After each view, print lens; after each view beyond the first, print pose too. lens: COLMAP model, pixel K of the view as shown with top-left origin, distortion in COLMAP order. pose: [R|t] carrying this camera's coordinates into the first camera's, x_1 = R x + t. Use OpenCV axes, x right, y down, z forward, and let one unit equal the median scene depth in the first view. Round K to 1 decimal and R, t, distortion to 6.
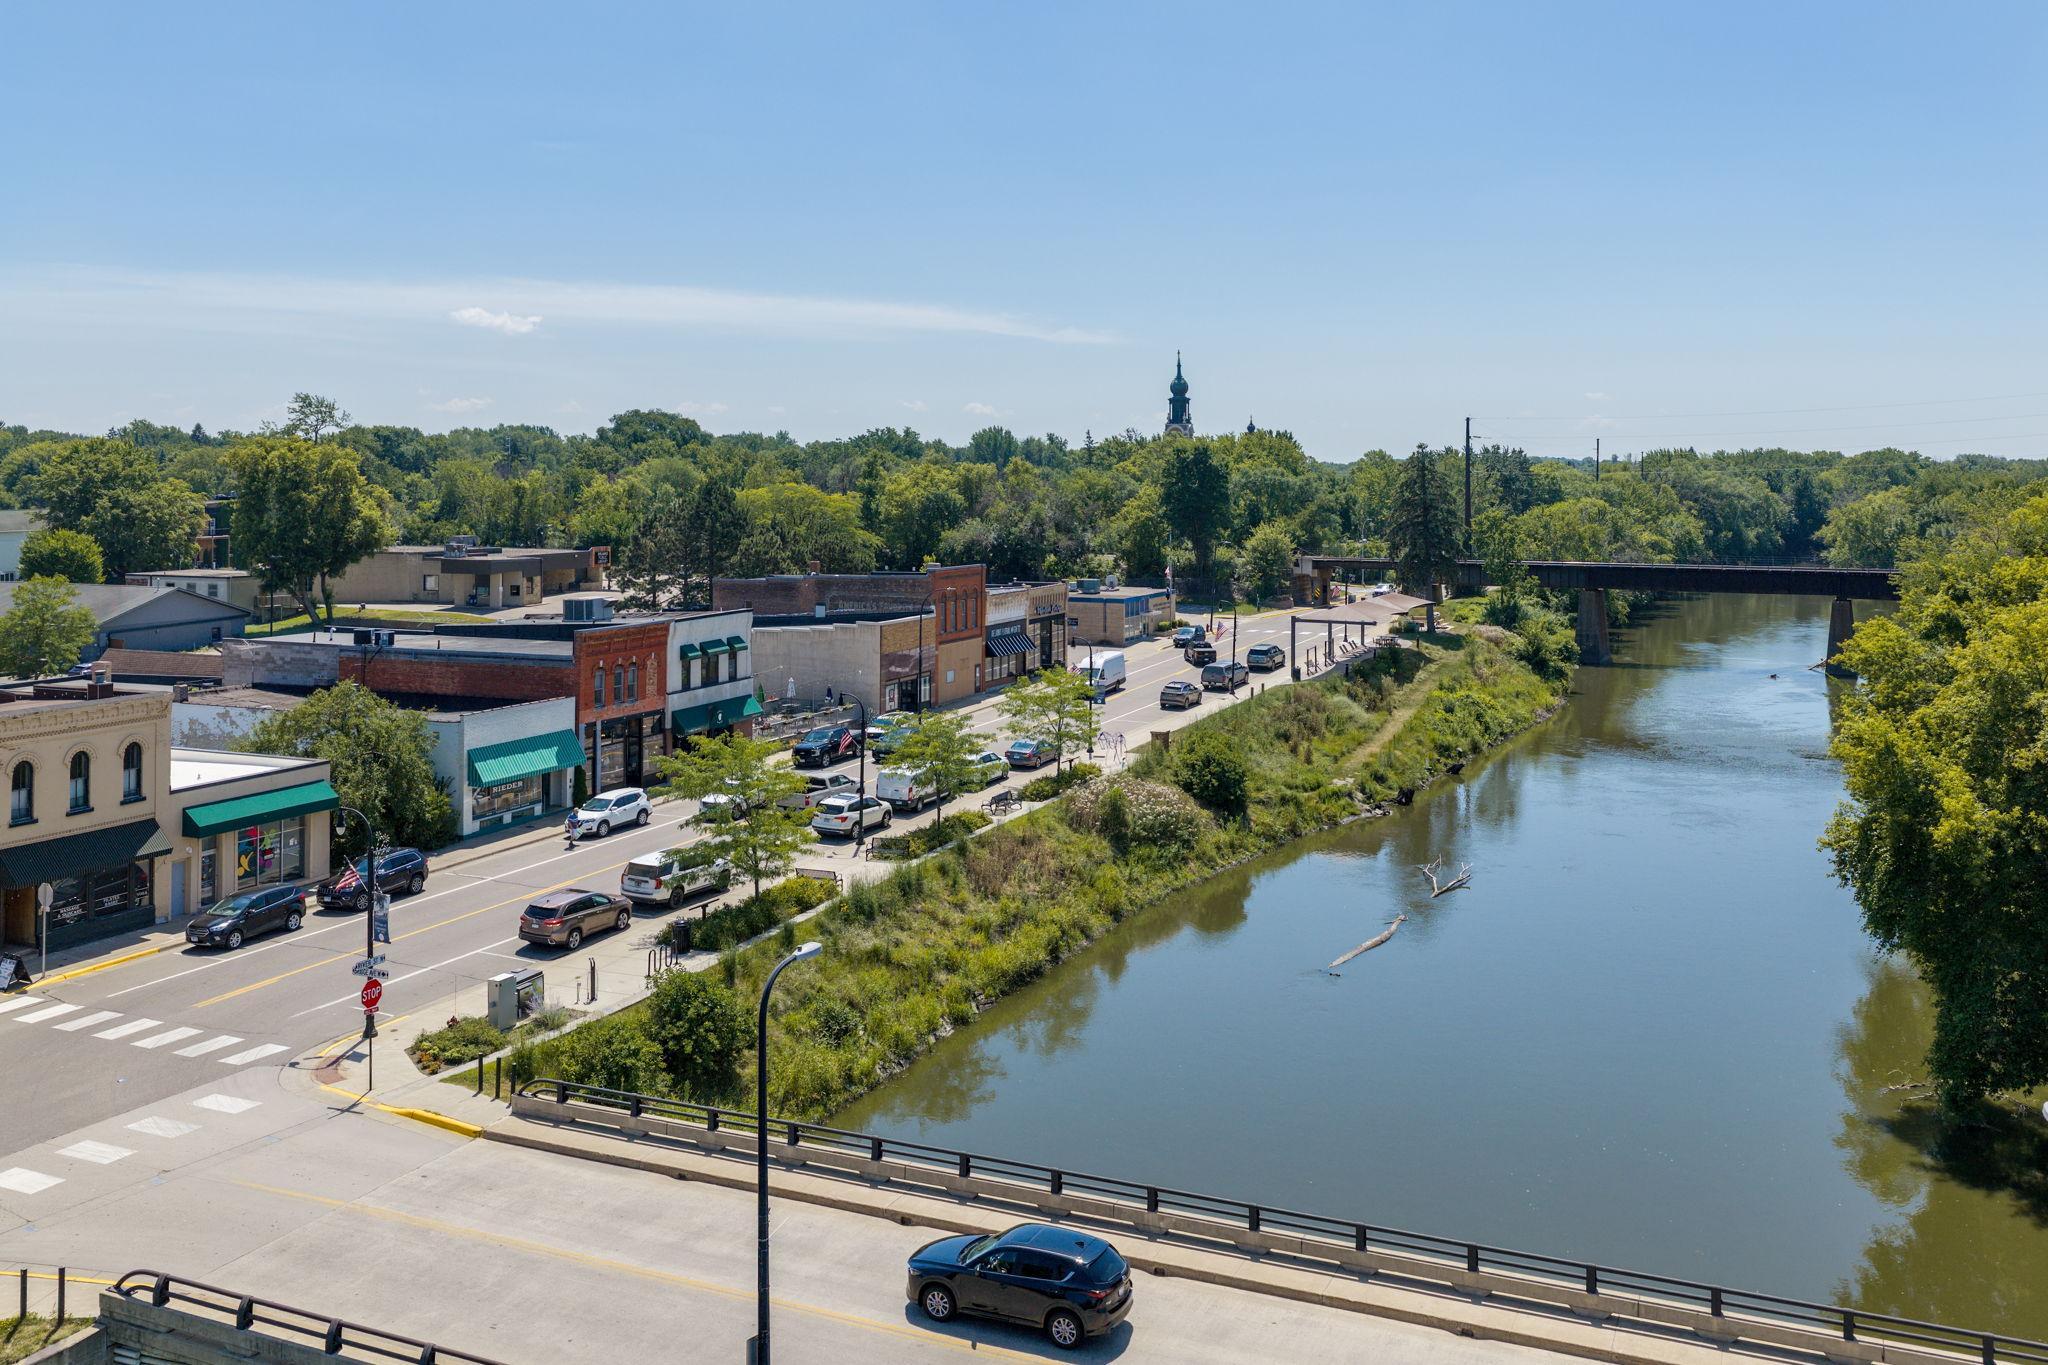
lens RADIAL K [[1758.9, 0, 1032.0], [0, 1758.9, 554.1], [0, 0, 1]] dist [0.028968, -0.068568]
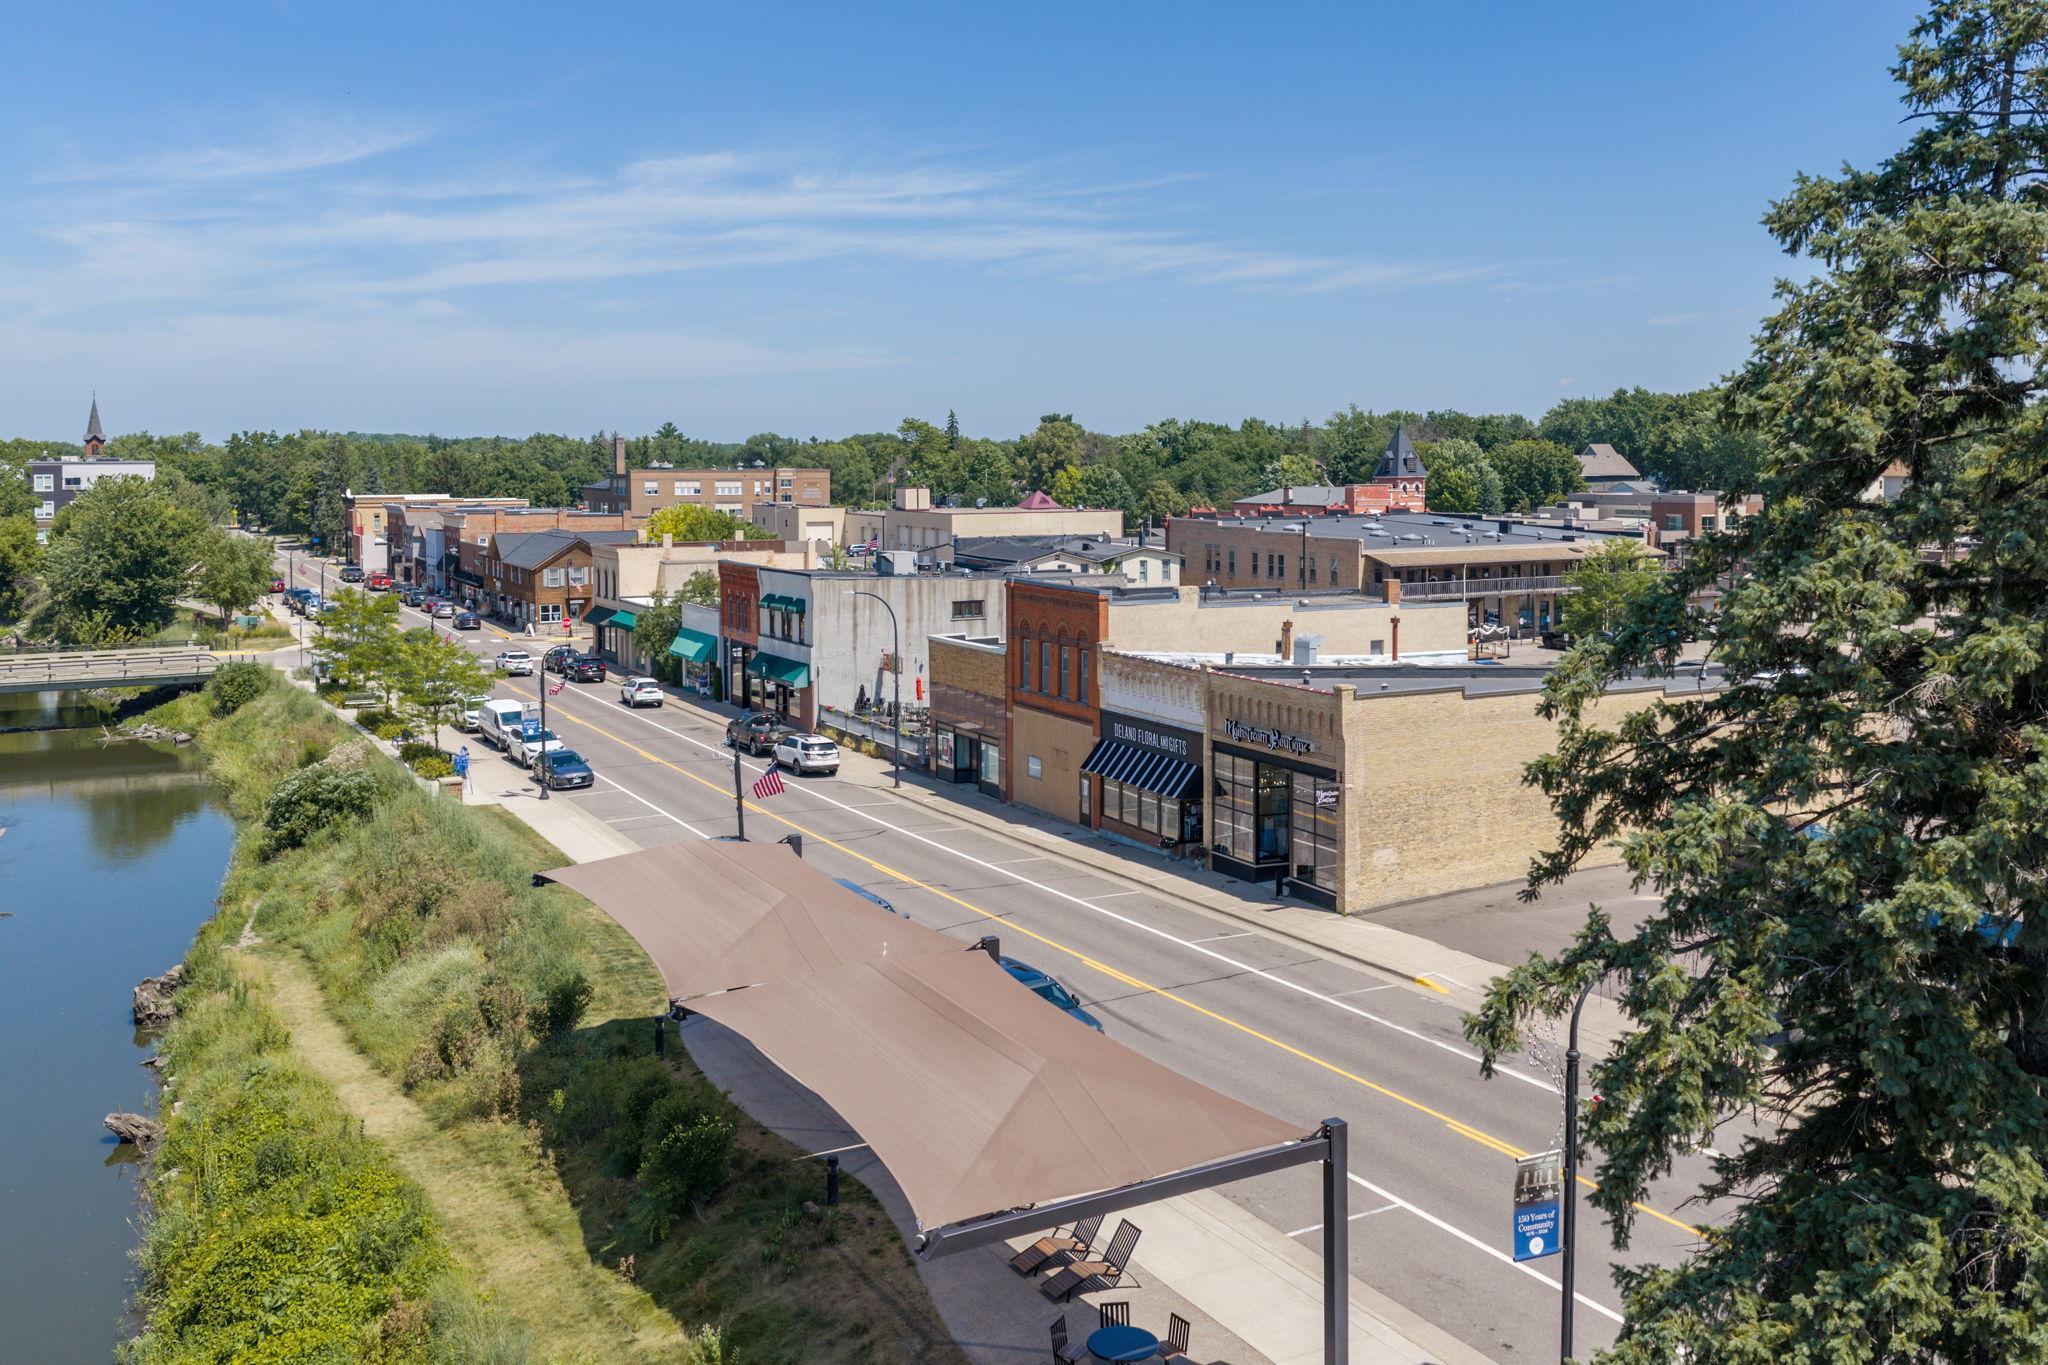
lens RADIAL K [[1758.9, 0, 1032.0], [0, 1758.9, 554.1], [0, 0, 1]] dist [0.028968, -0.068568]
pose [[-0.605522, 0.047407, -0.794415, 0.551441], [-0.032446, 0.995924, 0.084164, -0.066621], [0.795167, 0.076739, -0.601516, 1.786541]]
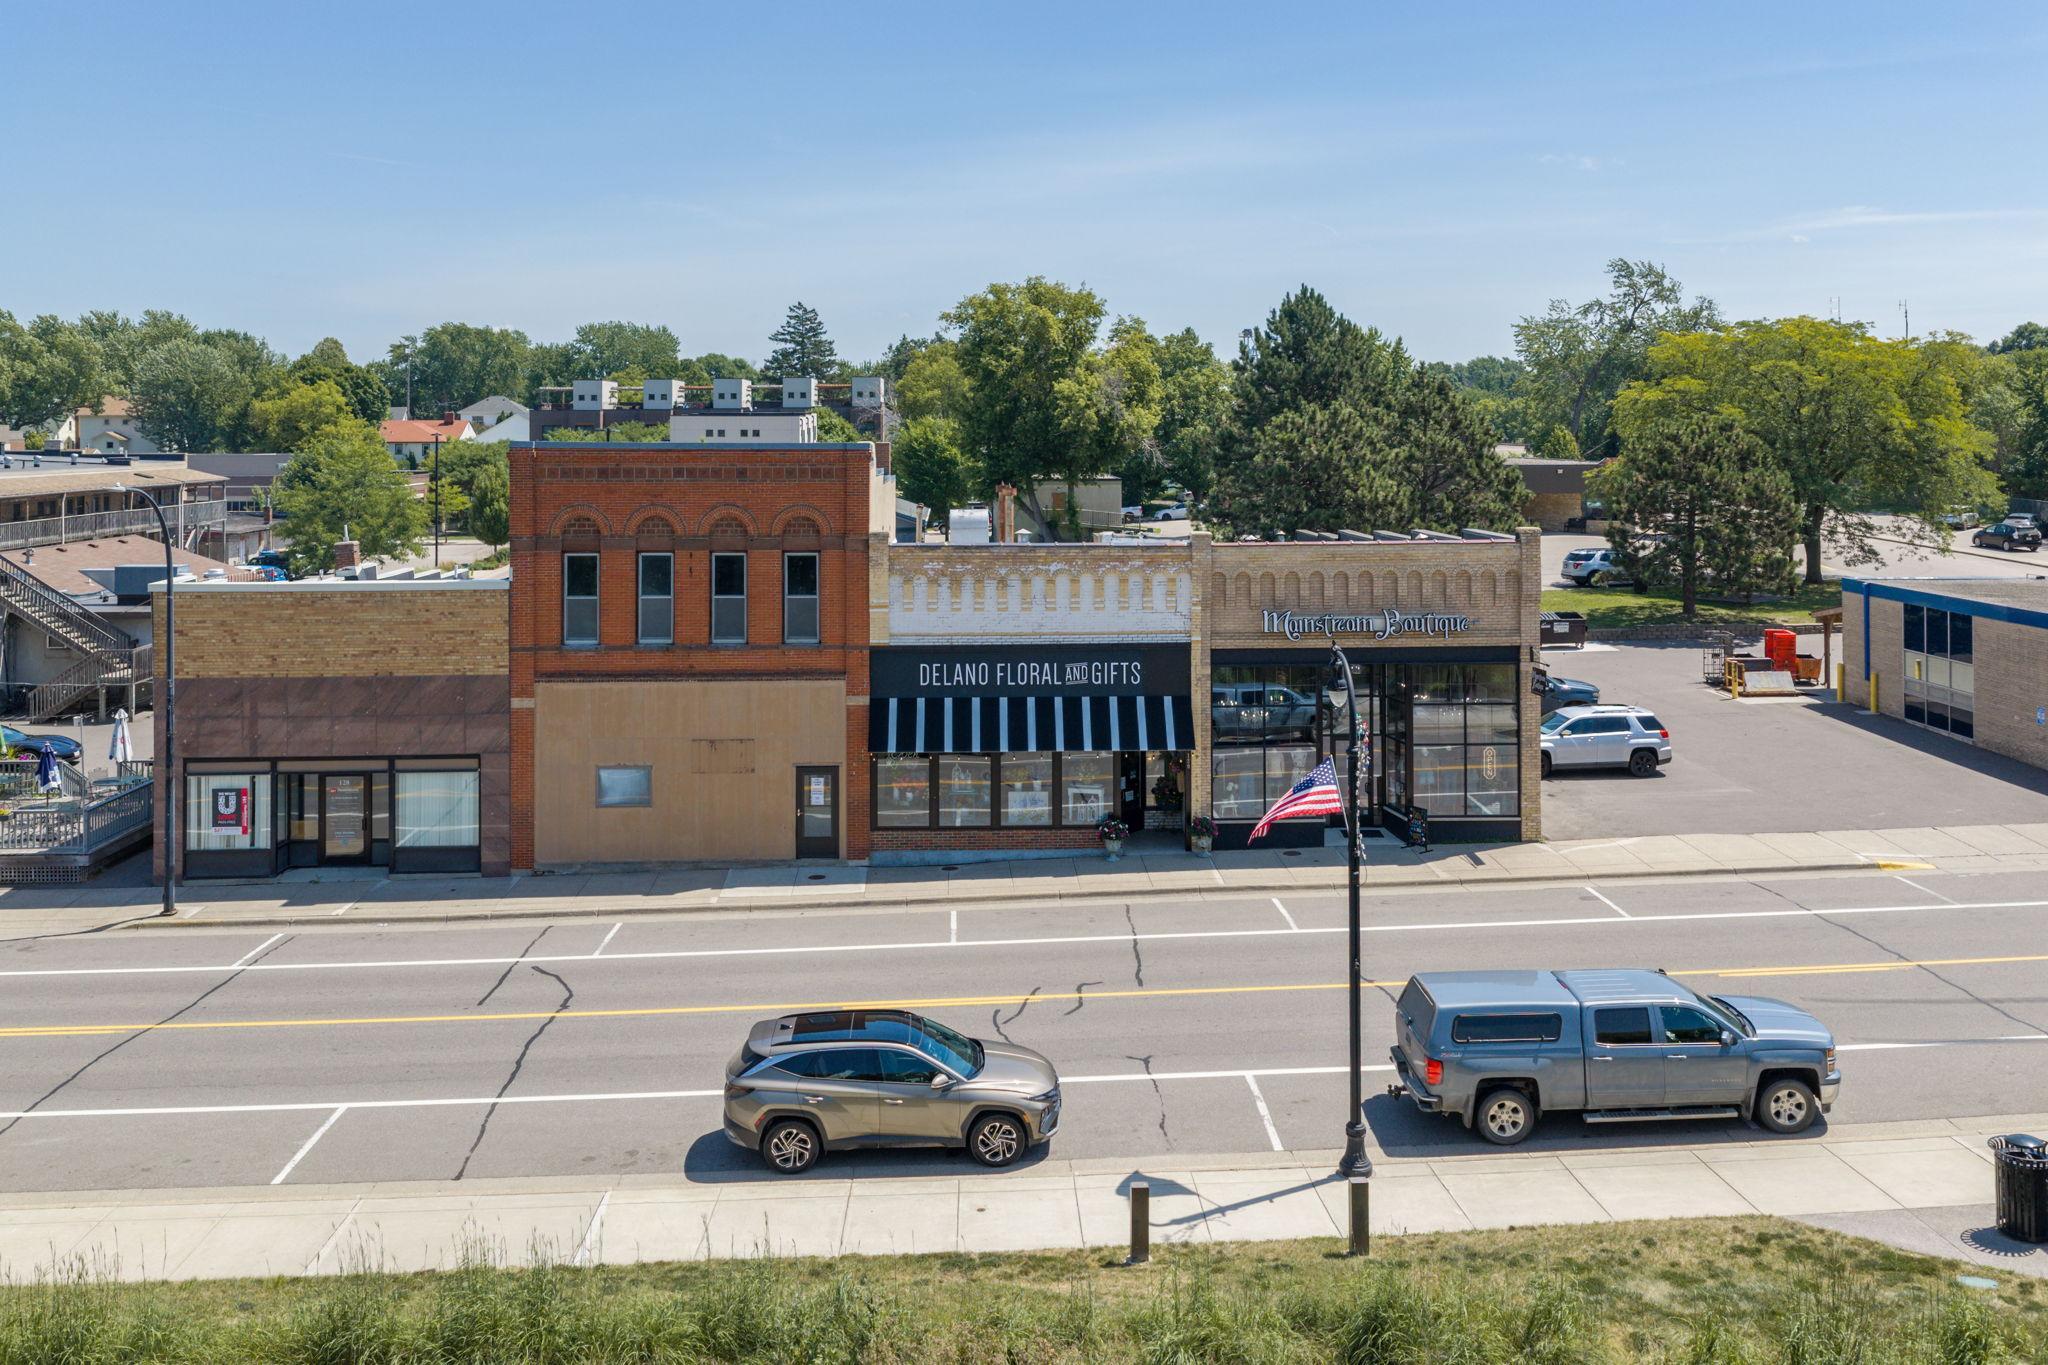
lens RADIAL K [[1781.4, 0, 1027.8], [0, 1781.4, 482.3], [0, 0, 1]] dist [0.003554, 0.006576]
pose [[0.452797, 0.028537, -0.891157, 0.357109], [-0.040667, 0.999109, 0.011331, 0.011290], [0.890686, 0.031110, 0.453554, 1.218900]]
